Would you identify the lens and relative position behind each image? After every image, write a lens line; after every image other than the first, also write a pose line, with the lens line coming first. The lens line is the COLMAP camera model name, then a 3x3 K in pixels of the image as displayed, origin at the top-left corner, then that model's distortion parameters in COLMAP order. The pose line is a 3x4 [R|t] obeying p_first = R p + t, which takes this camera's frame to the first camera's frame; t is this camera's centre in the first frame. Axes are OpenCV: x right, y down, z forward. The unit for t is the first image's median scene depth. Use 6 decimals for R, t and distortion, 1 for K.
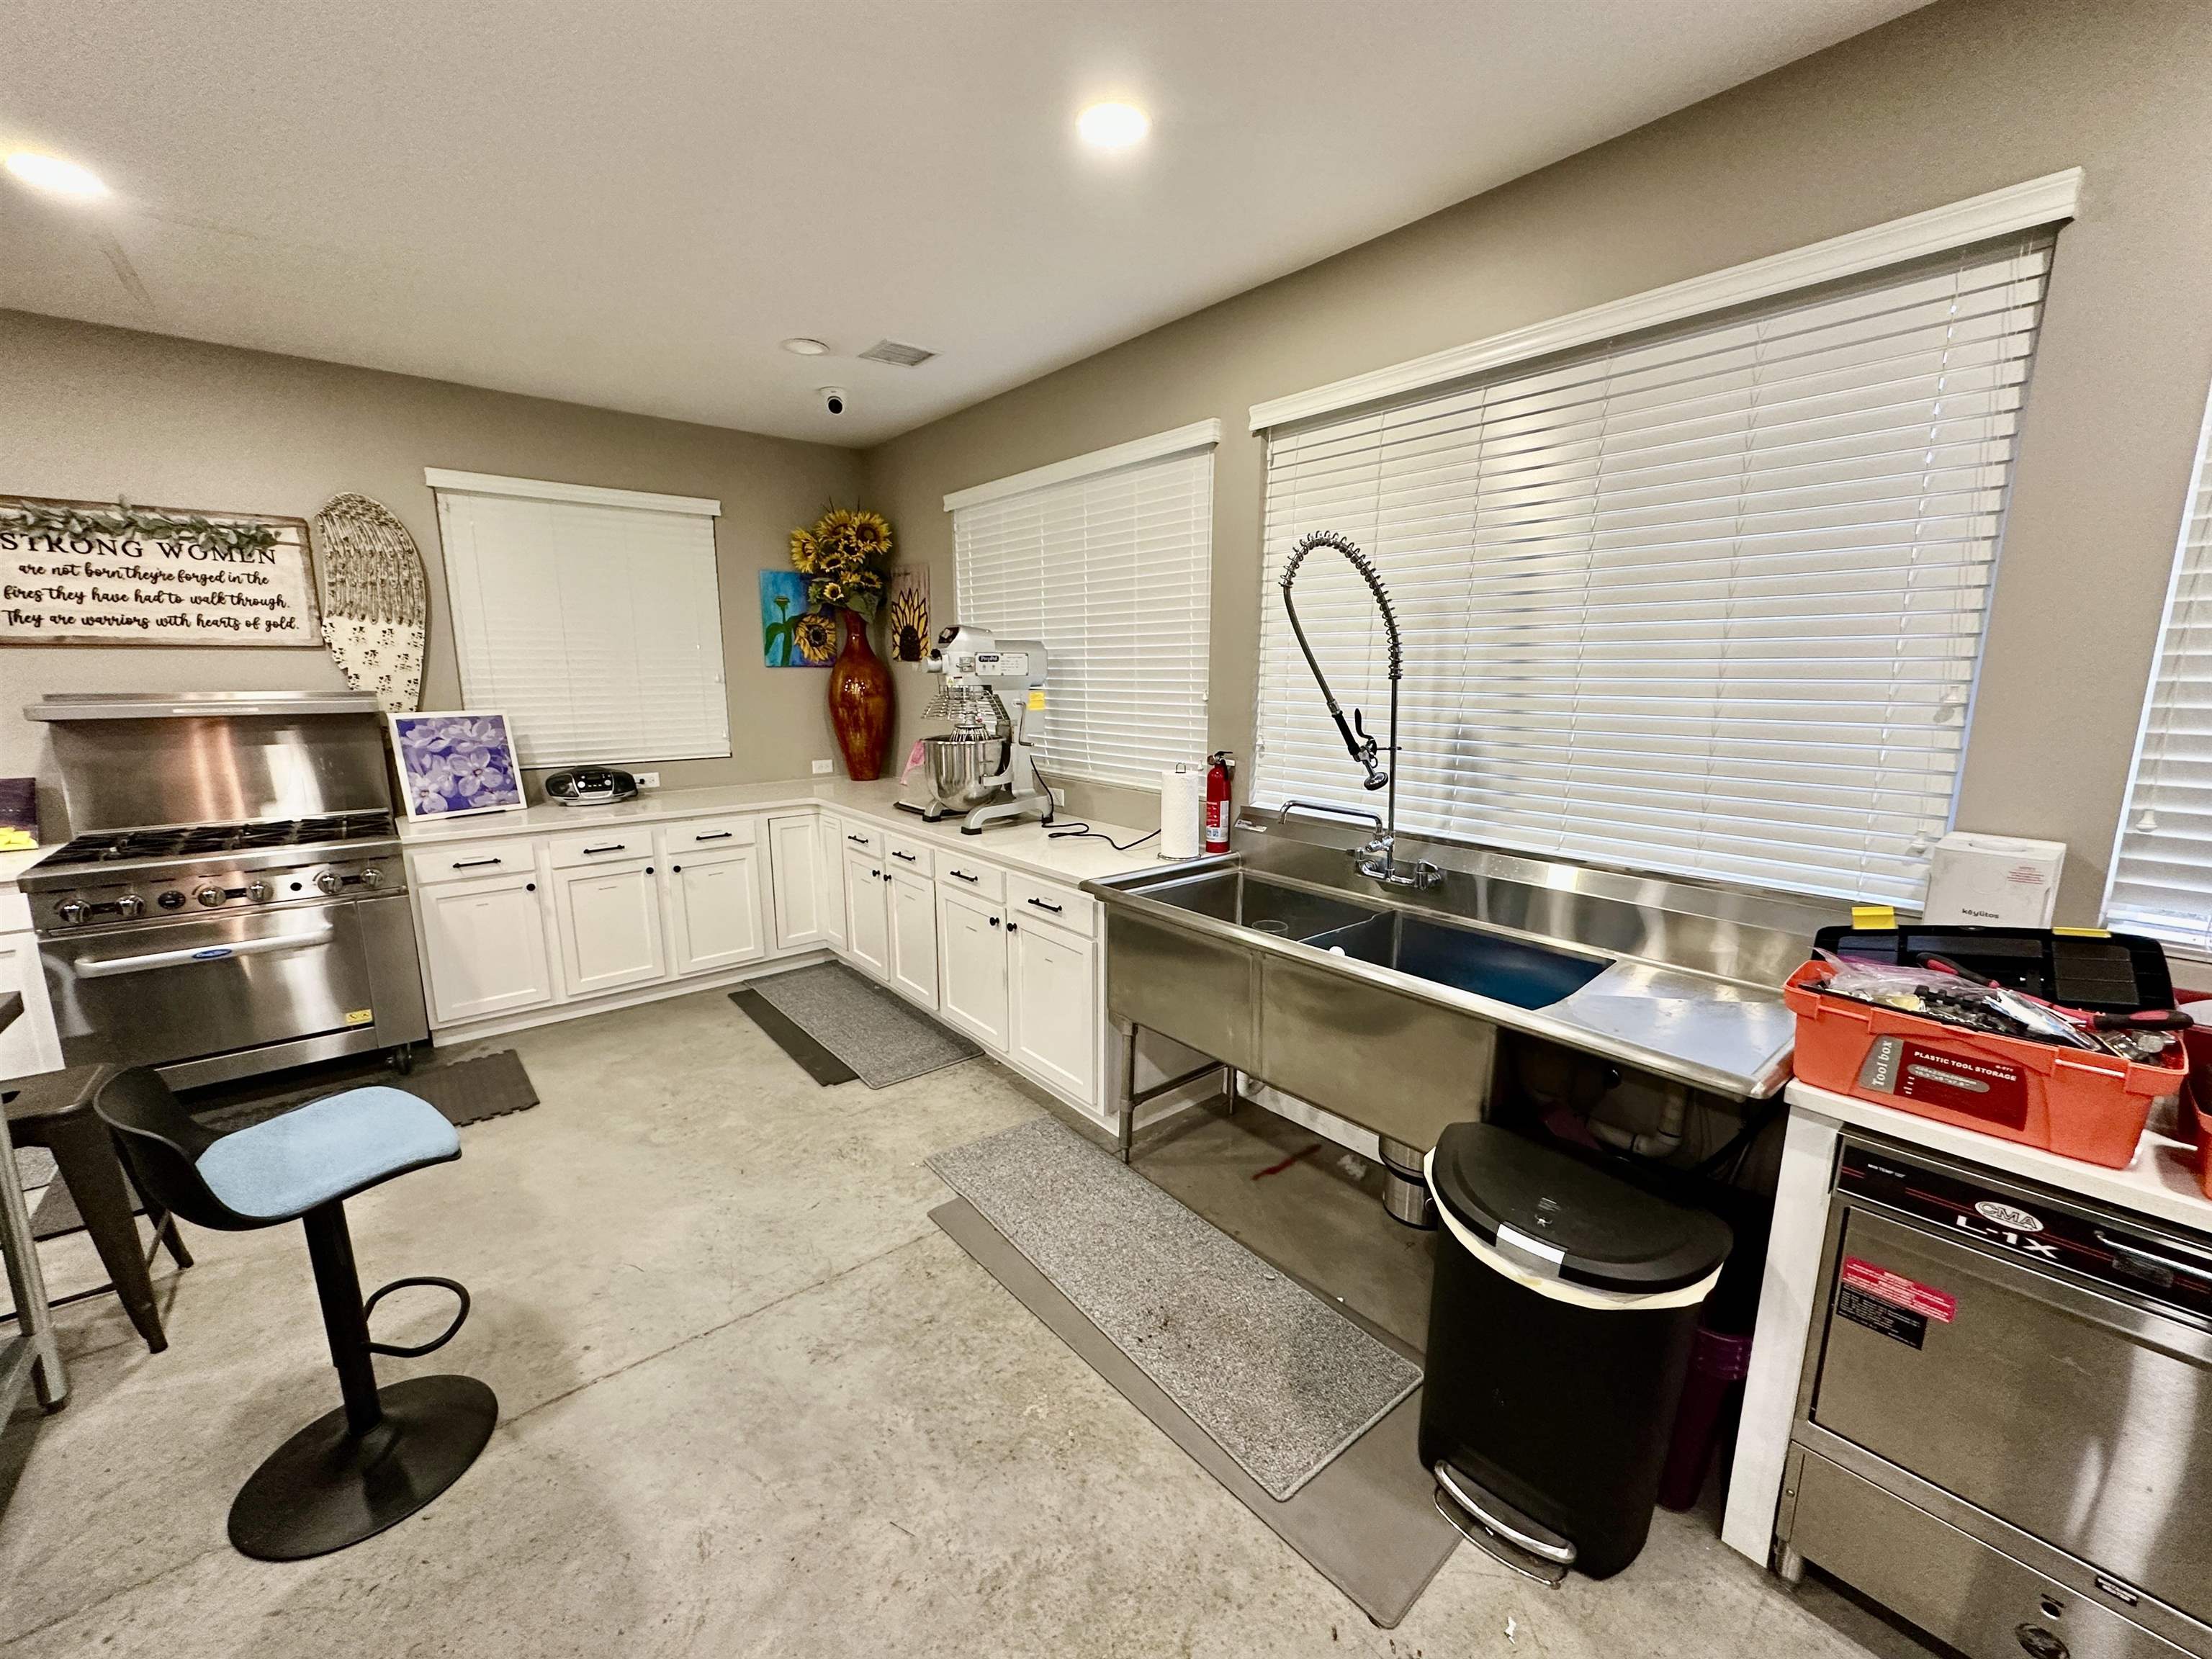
lens RADIAL K [[886.2, 0, 1110.1], [0, 886.2, 829.9], [0, 0, 1]] dist [-0.001864, 0.000711]
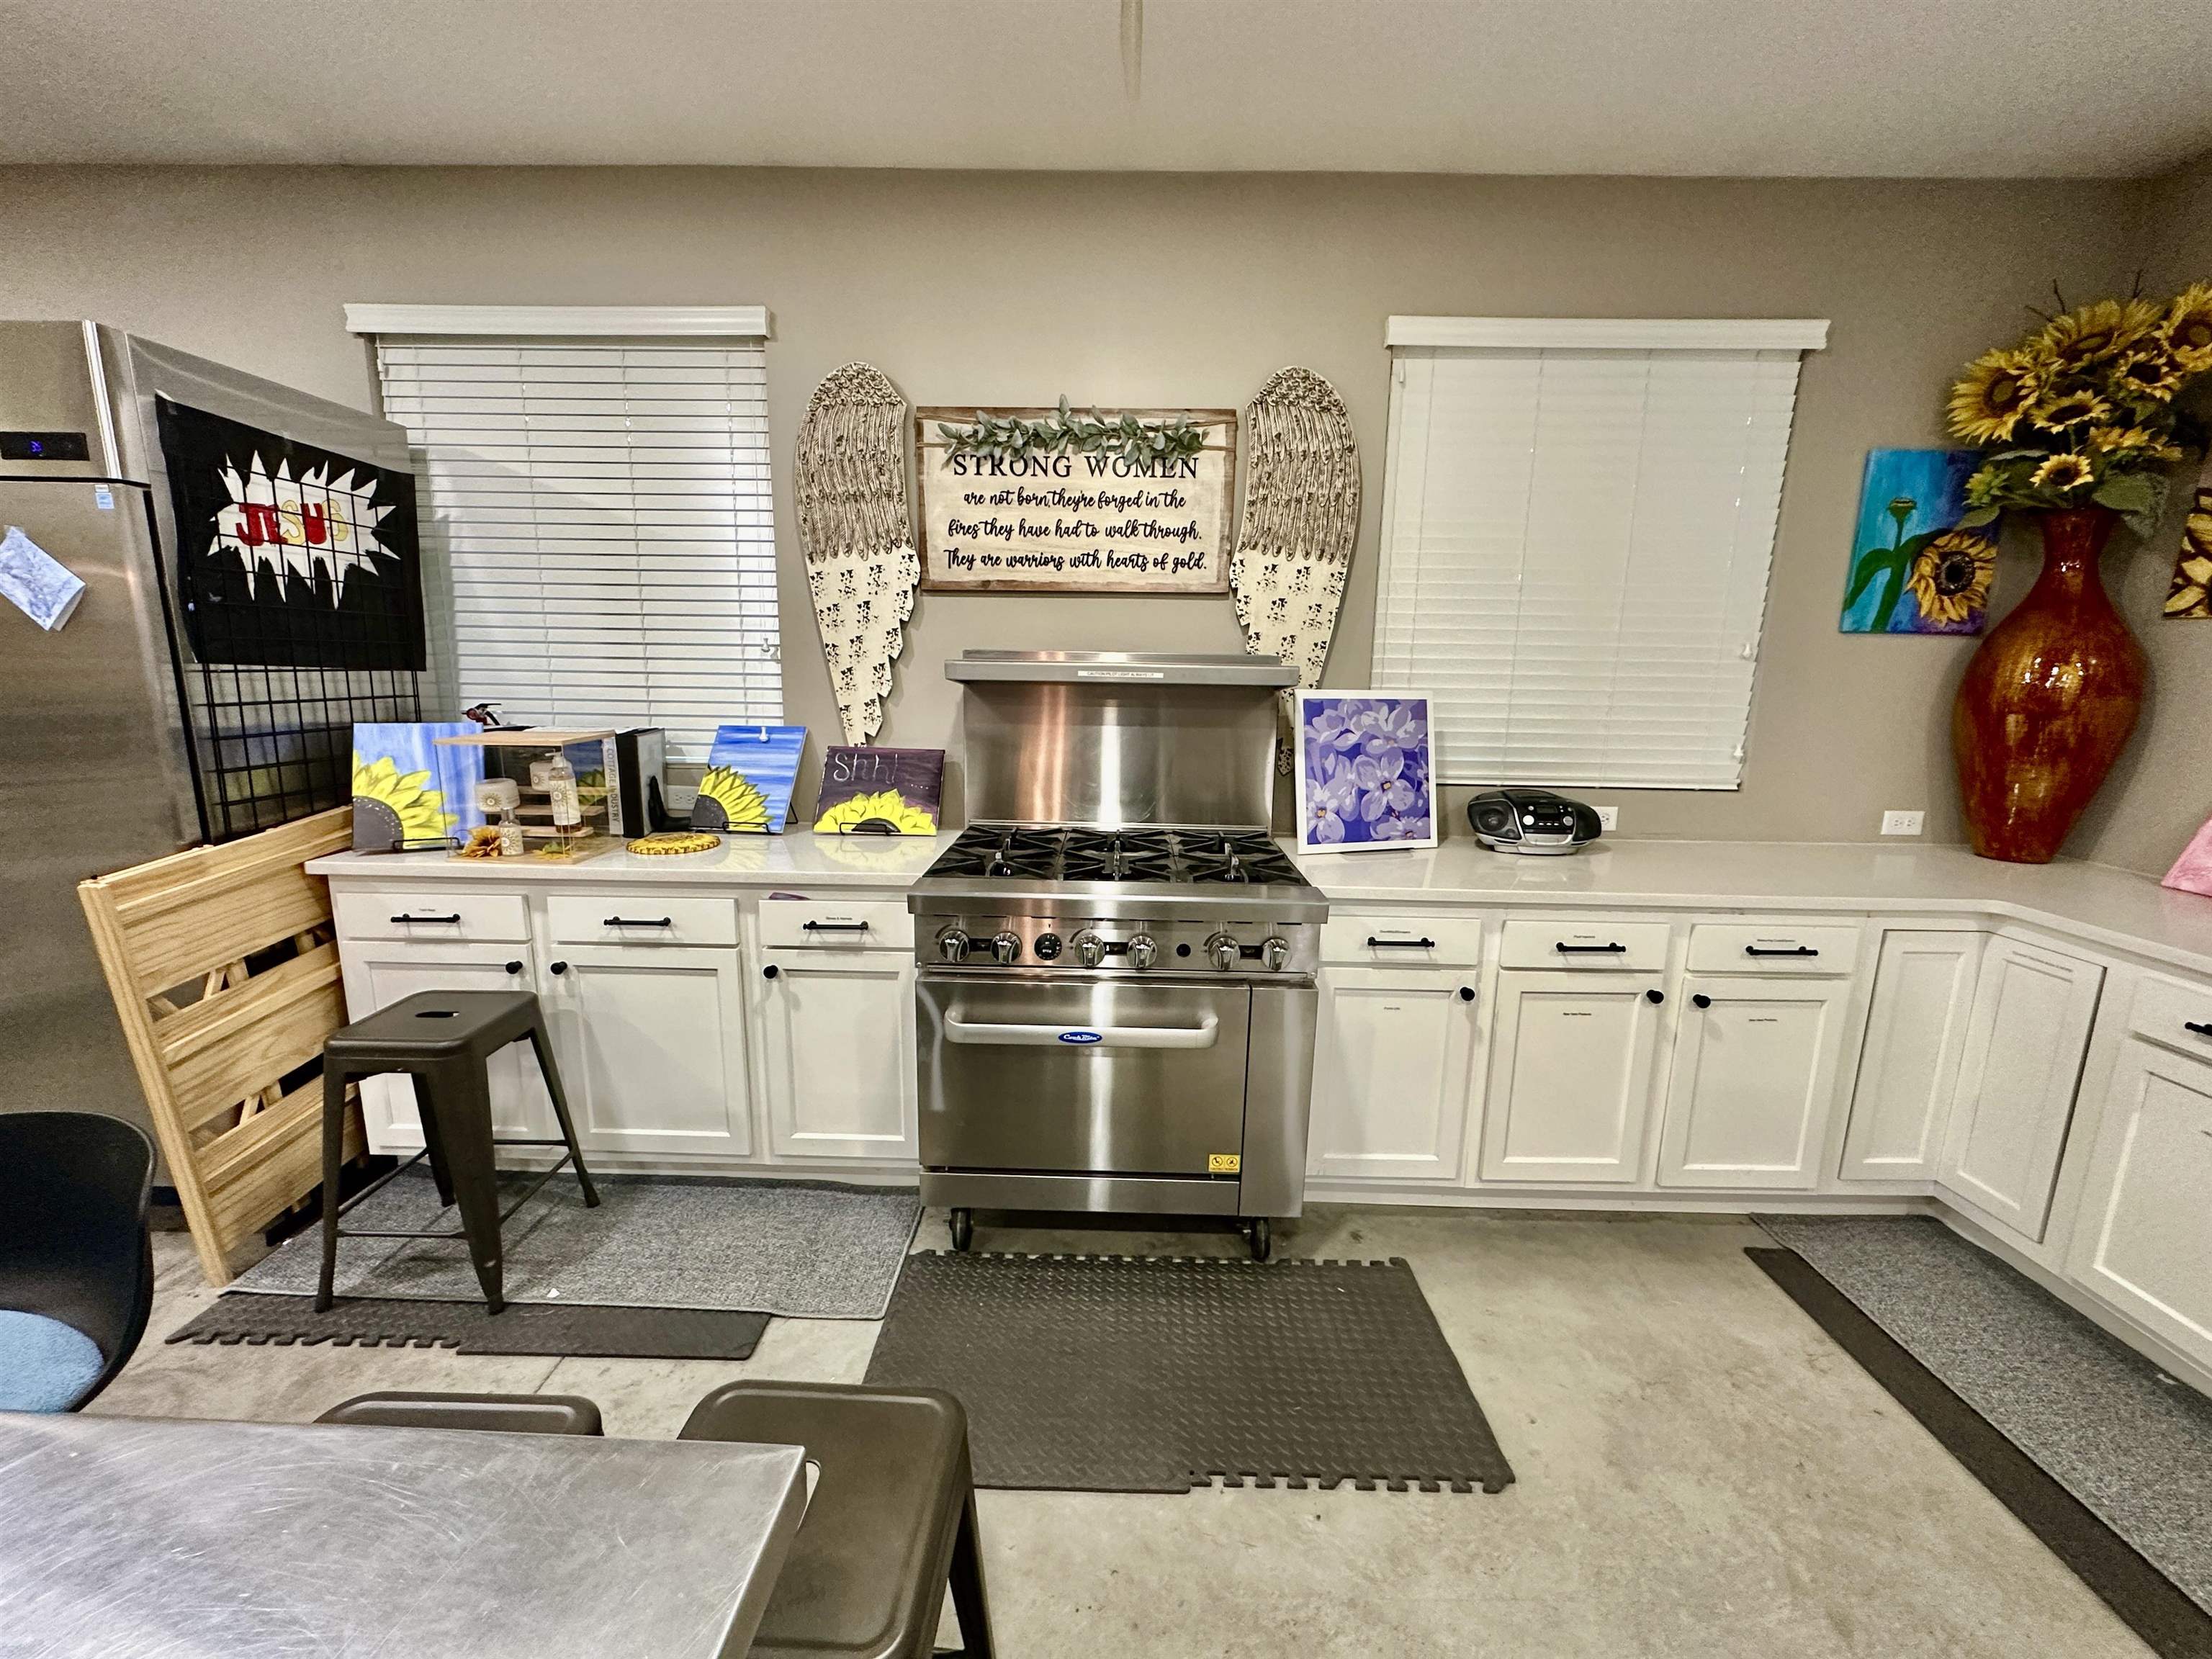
lens RADIAL K [[886.2, 0, 1109.8], [0, 886.2, 829.7], [0, 0, 1]] dist [-0.001864, 0.000711]
pose [[0.757441, 0.130311, -0.639767, -0.474120], [-0.134592, 0.989998, 0.042300, -0.035322], [0.638880, 0.054068, 0.767404, 0.396889]]
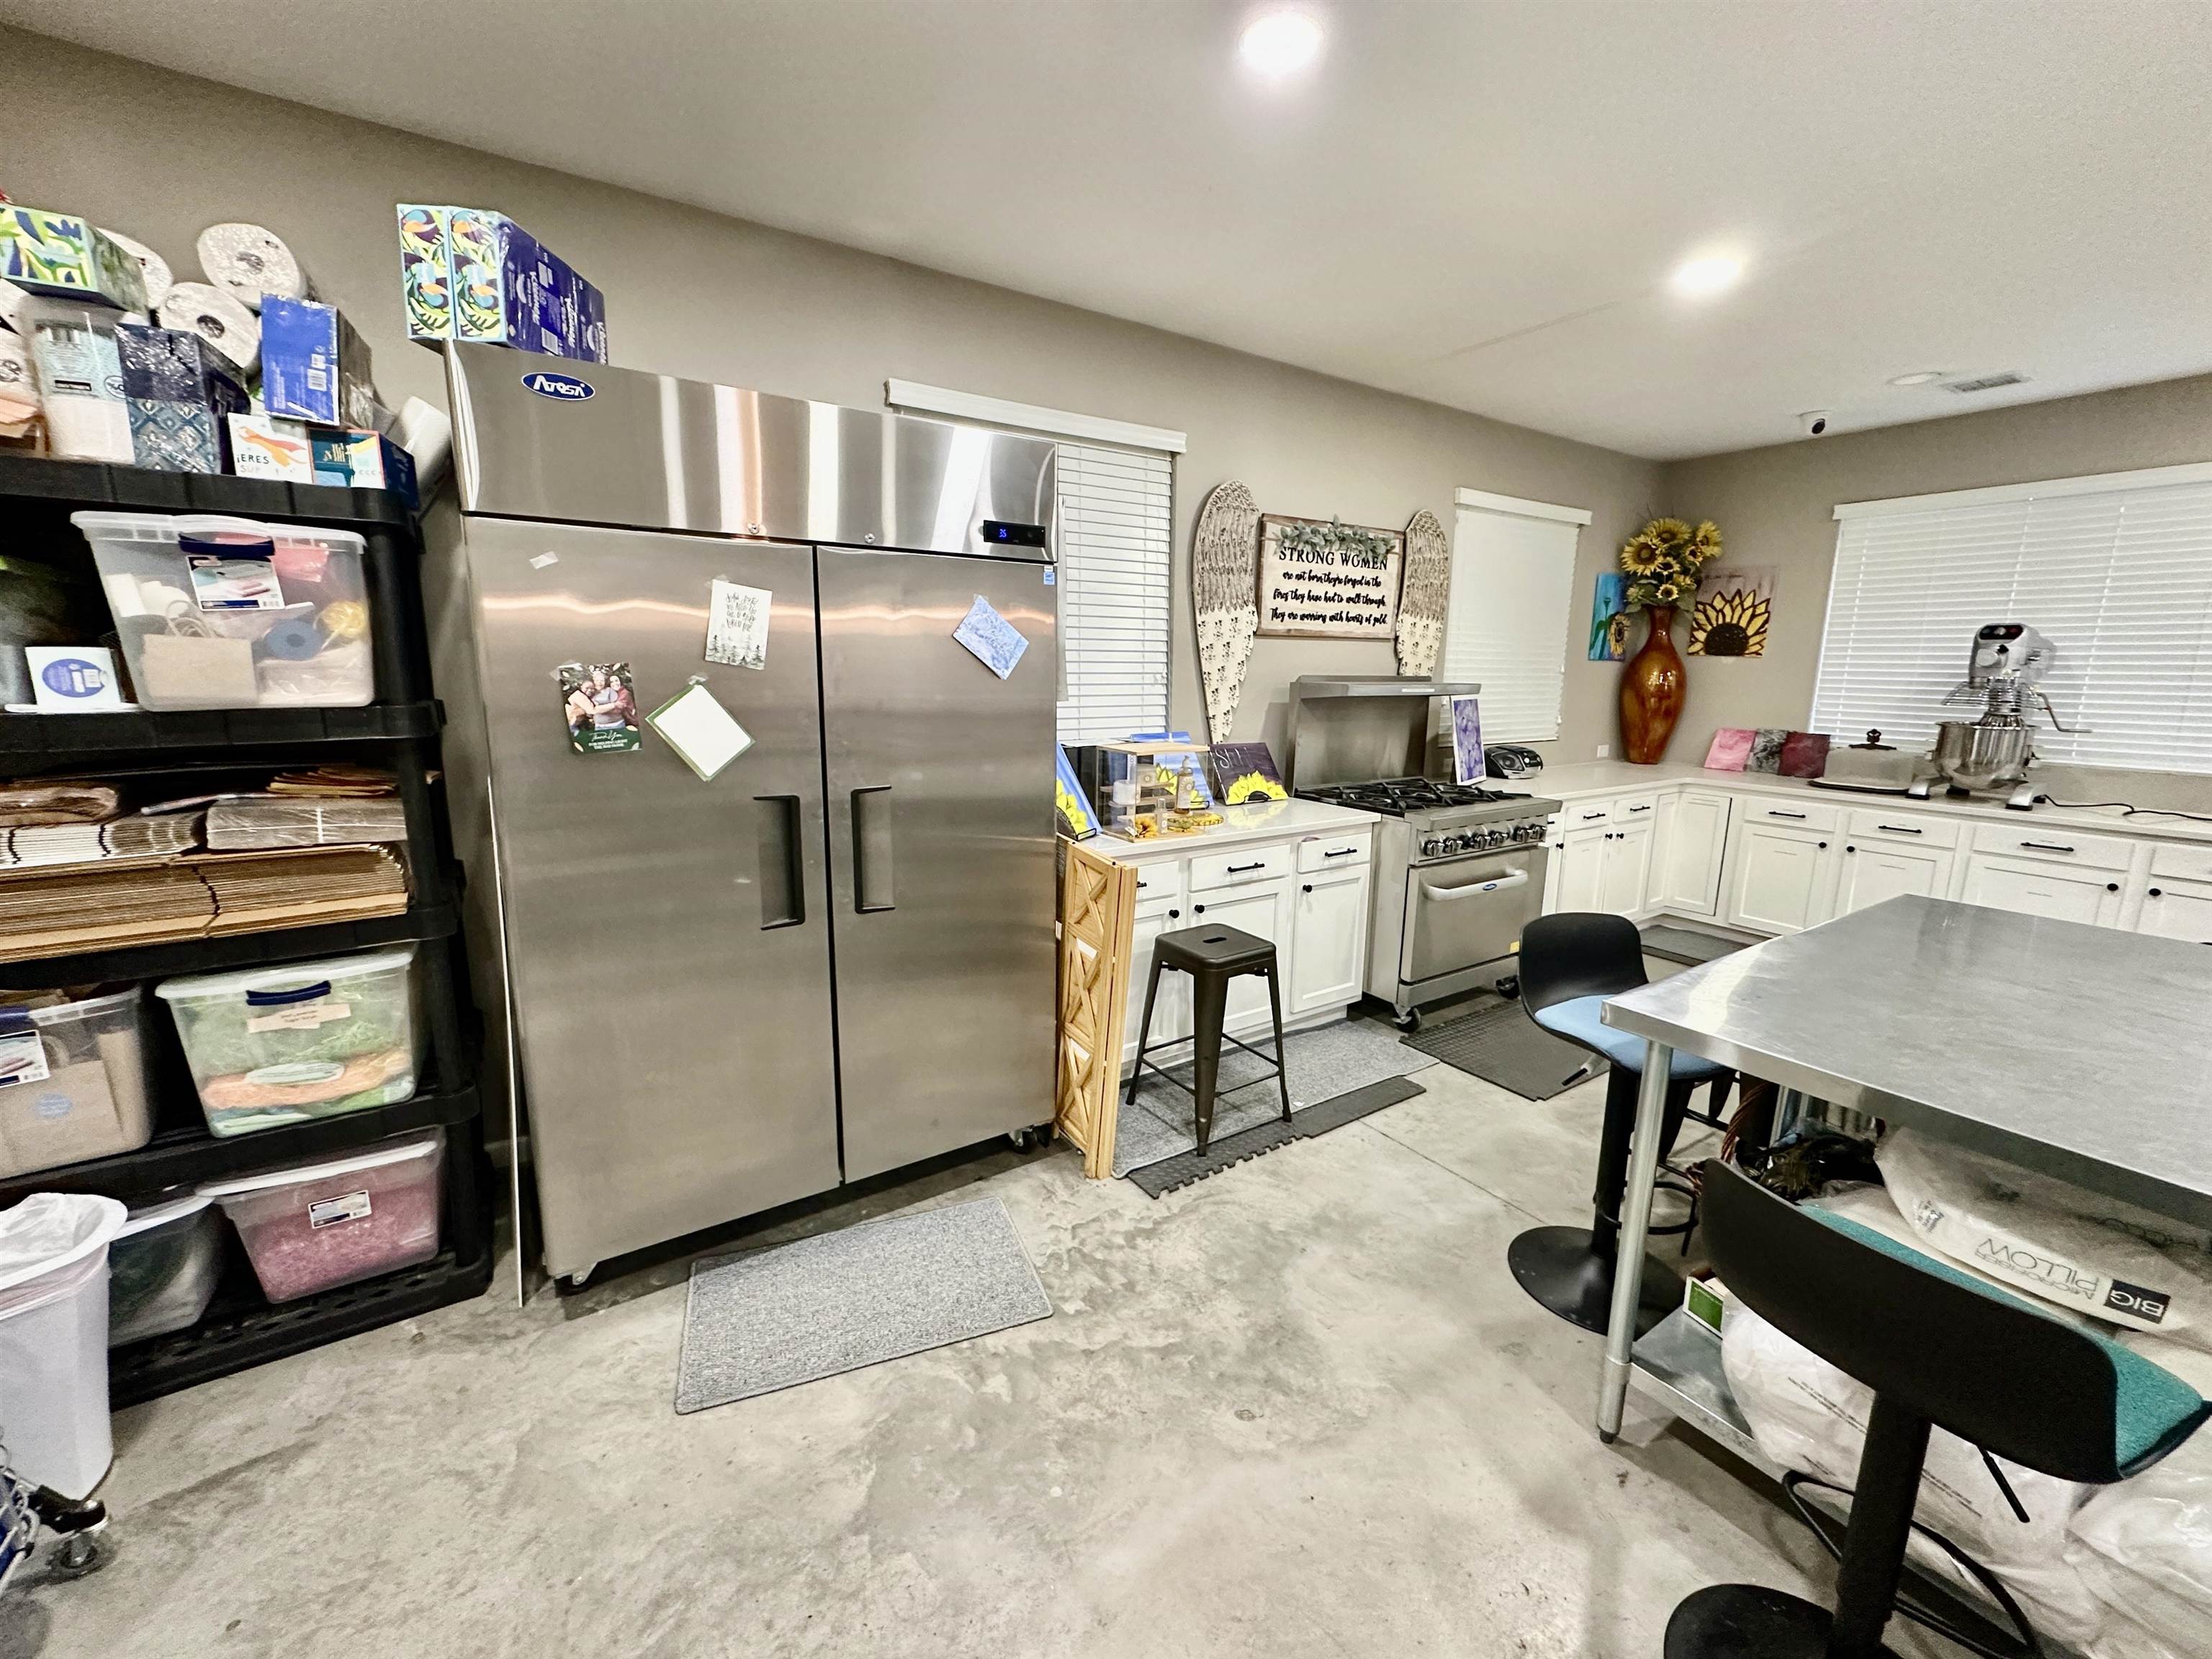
lens RADIAL K [[886.2, 0, 1090.6], [0, 886.2, 830.7], [0, 0, 1]] dist [-0.001864, 0.000711]
pose [[0.993228, 0.031102, -0.111938, -1.144215], [-0.030626, 0.999513, 0.005970, 0.057041], [0.112069, -0.002501, 0.993697, -0.233833]]
